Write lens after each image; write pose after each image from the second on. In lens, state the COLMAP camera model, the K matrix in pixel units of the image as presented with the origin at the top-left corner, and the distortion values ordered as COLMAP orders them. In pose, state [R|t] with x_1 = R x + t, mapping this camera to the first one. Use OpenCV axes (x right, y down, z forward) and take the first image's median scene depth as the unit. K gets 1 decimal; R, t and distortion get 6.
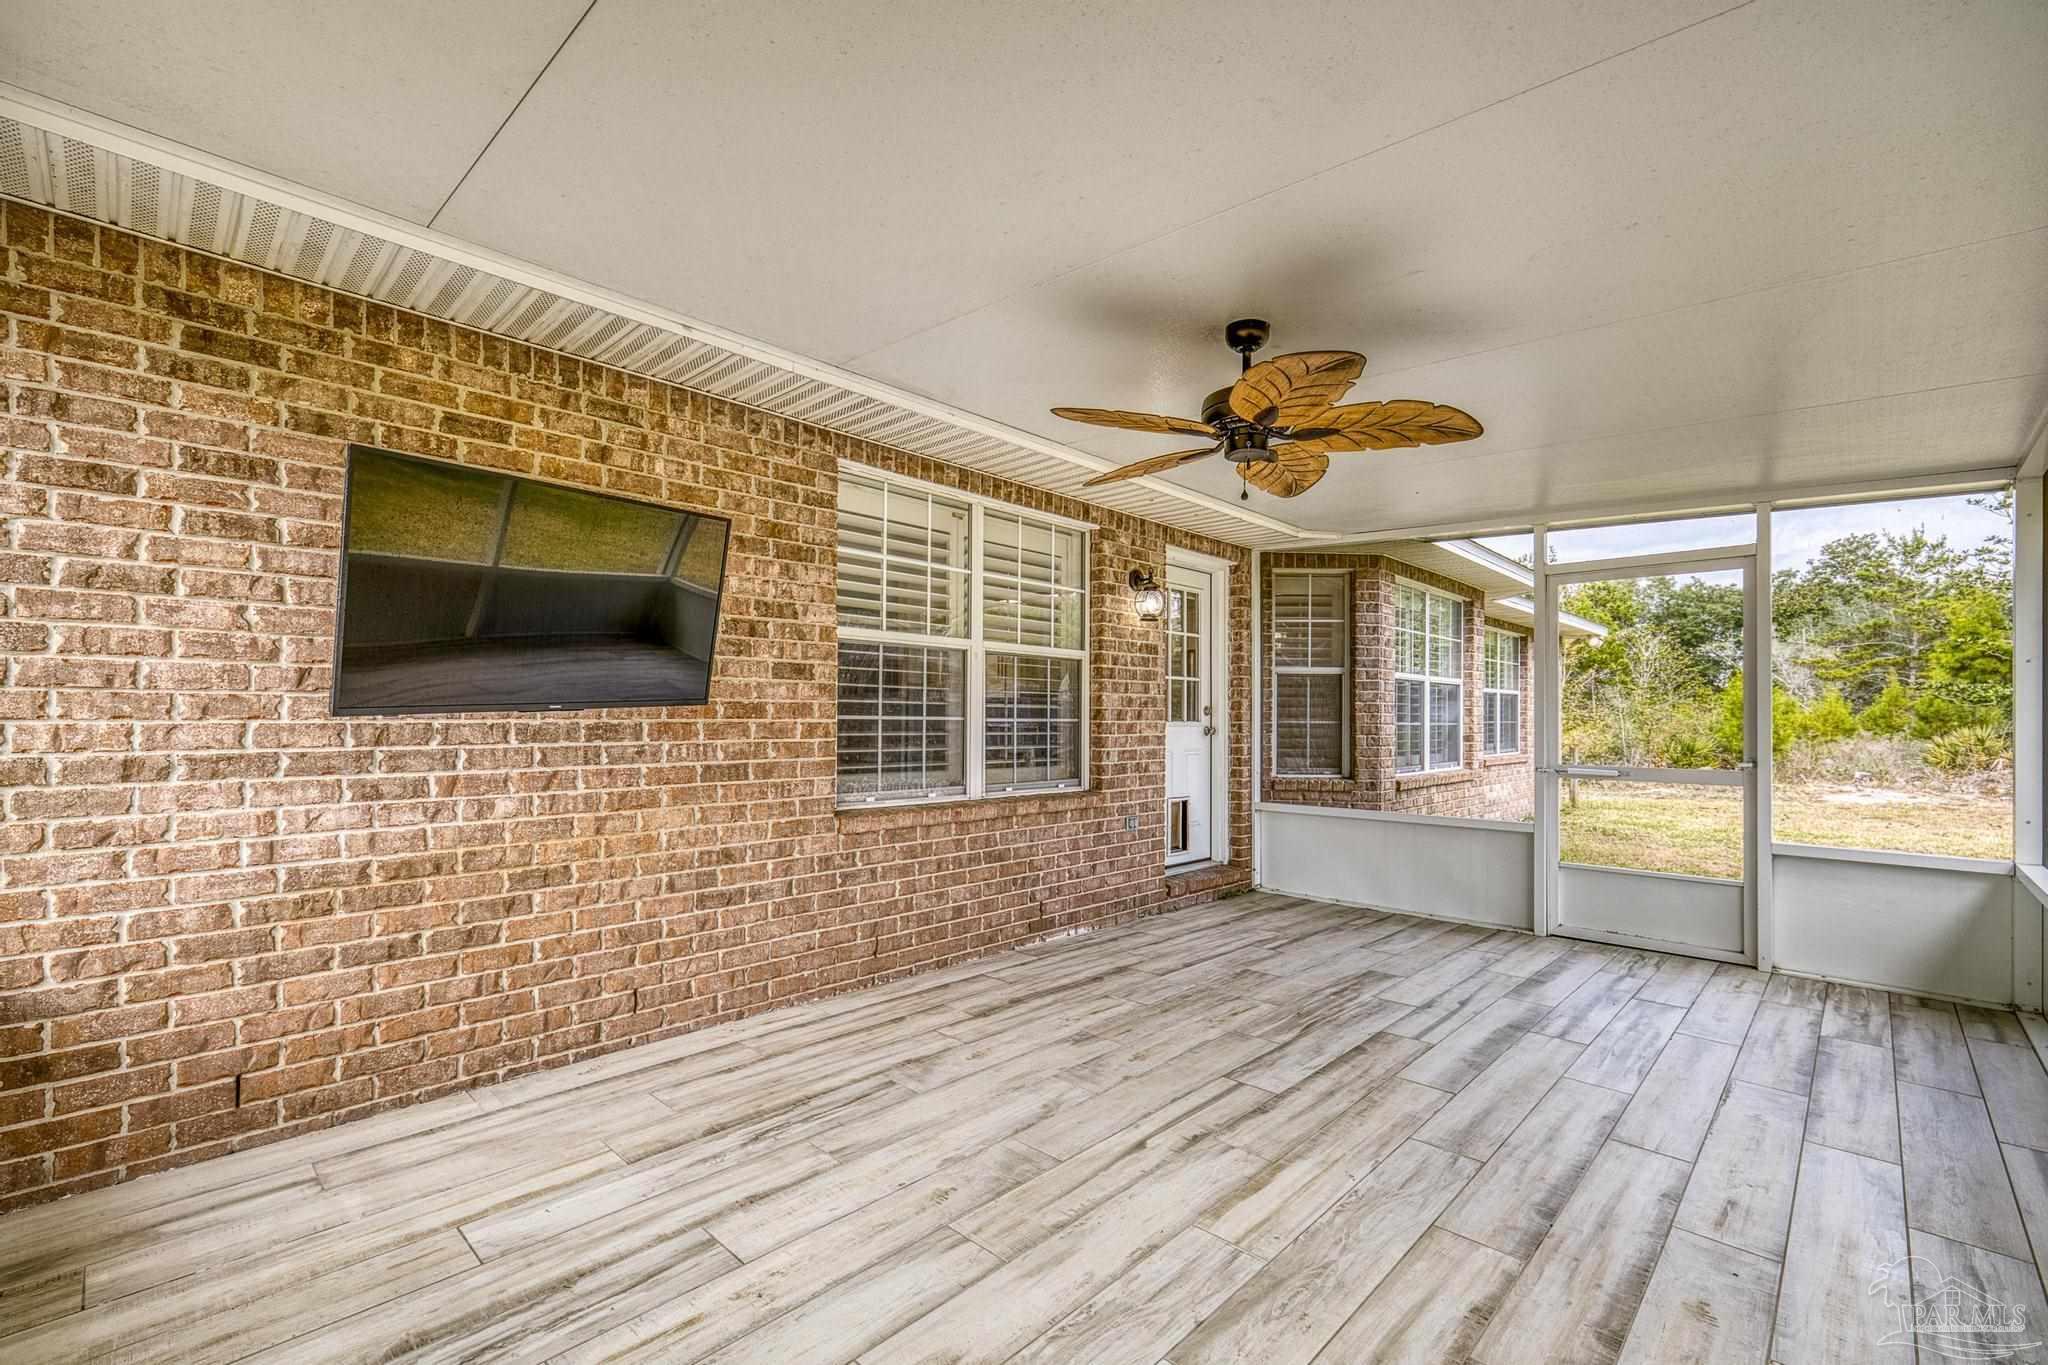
lens RADIAL K [[871.4, 0, 1020.7], [0, 871.4, 710.5], [0, 0, 1]] dist [0.001146, -0.000277]
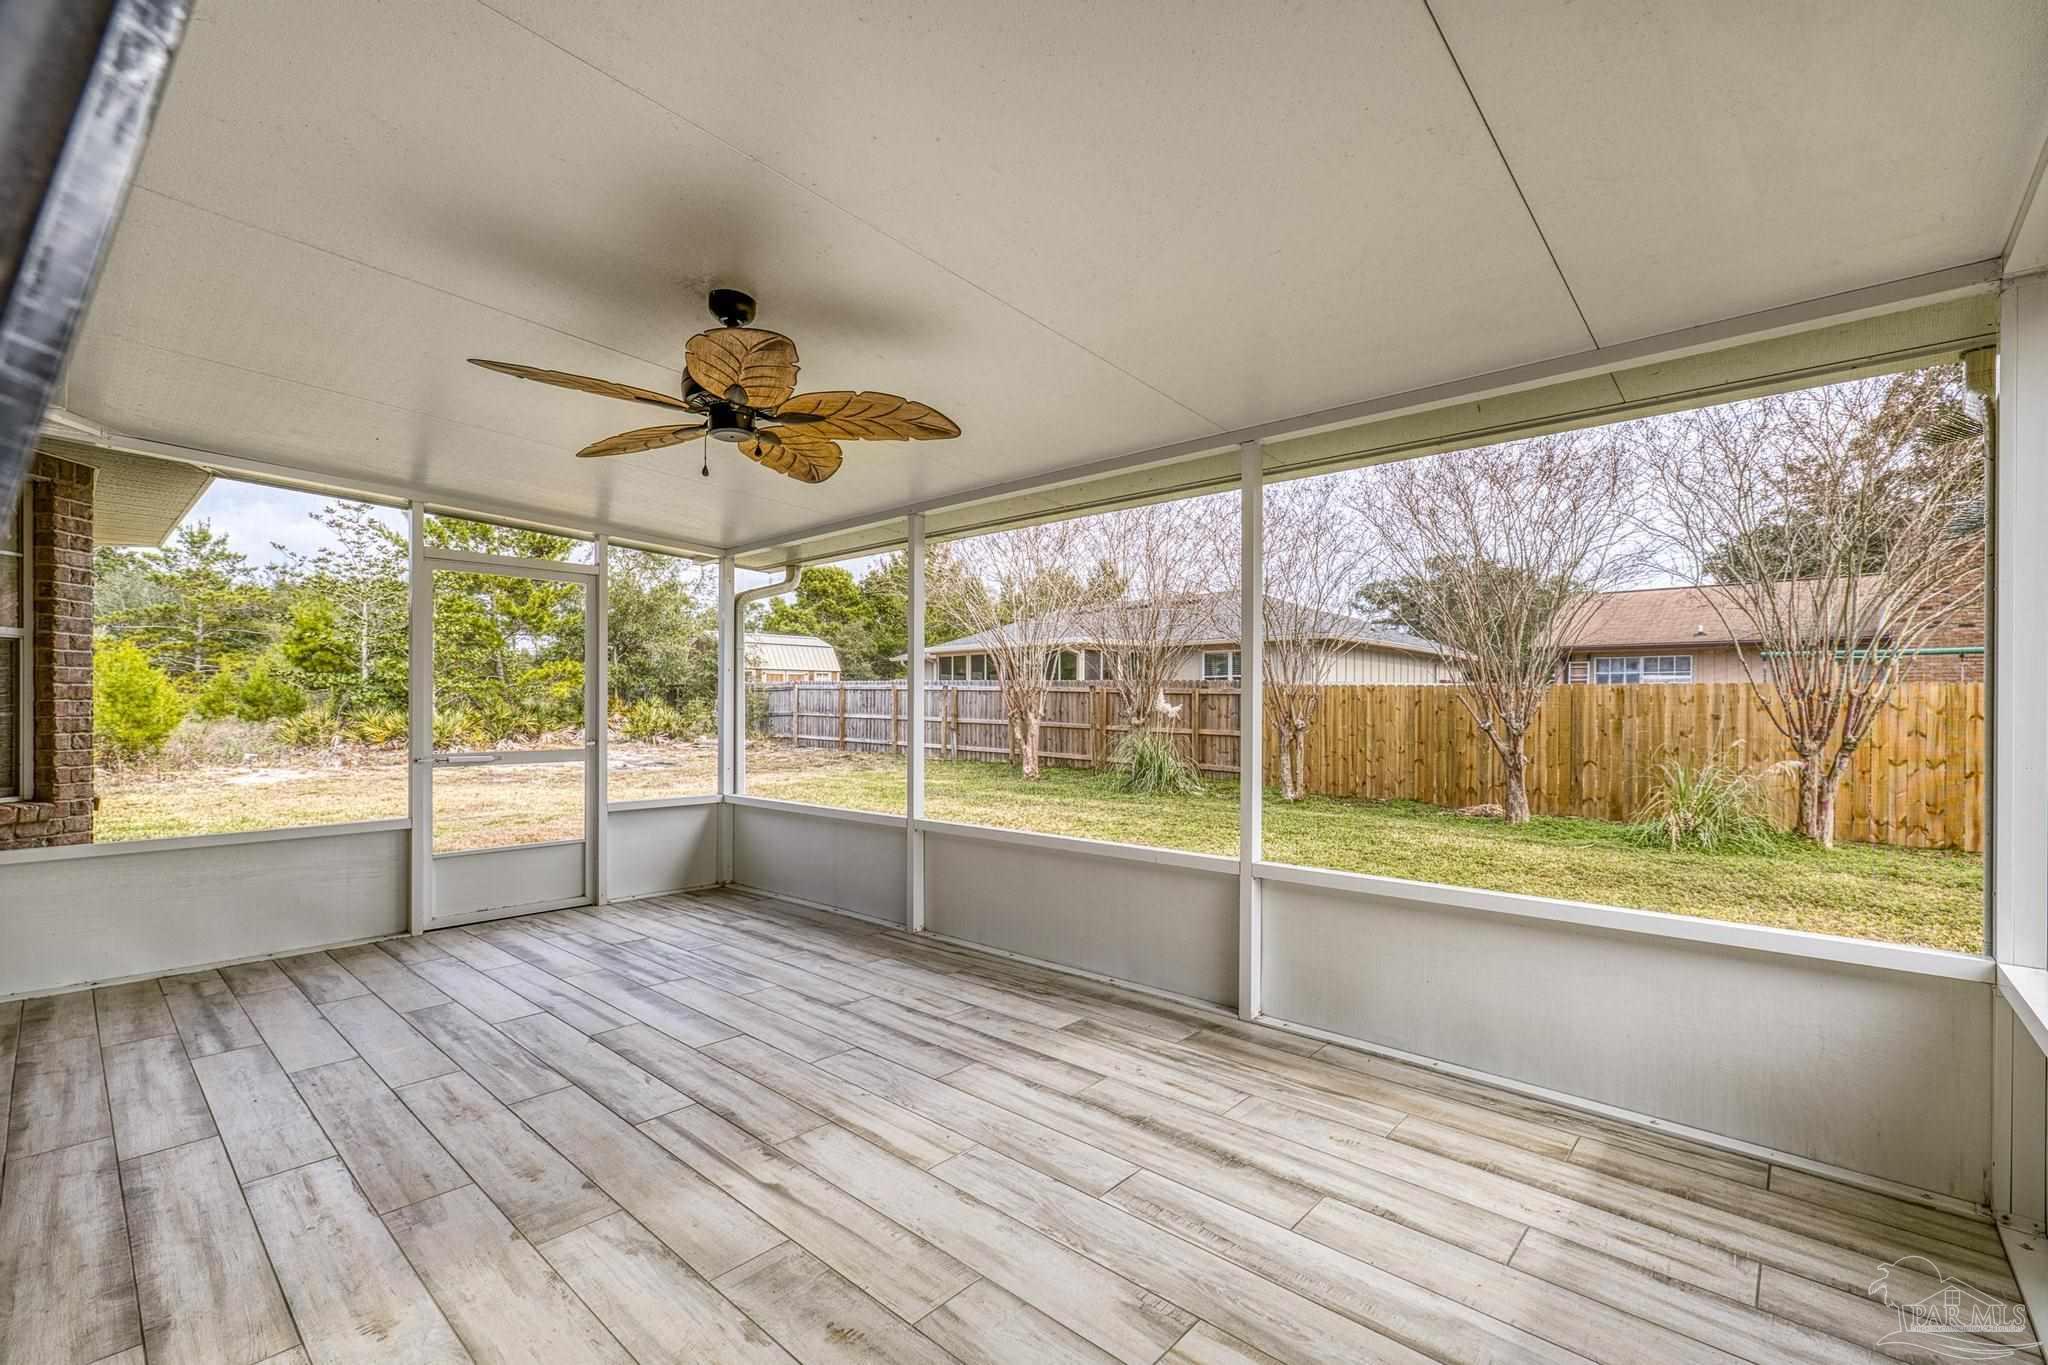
lens RADIAL K [[875.1, 0, 1010.3], [0, 875.1, 707.8], [0, 0, 1]] dist [-0.001803, -0.000336]
pose [[-0.017835, -0.007951, 0.999809, -0.444753], [-0.008204, 0.999936, 0.007806, -0.003146], [-0.999807, -0.008063, -0.017899, 0.449419]]
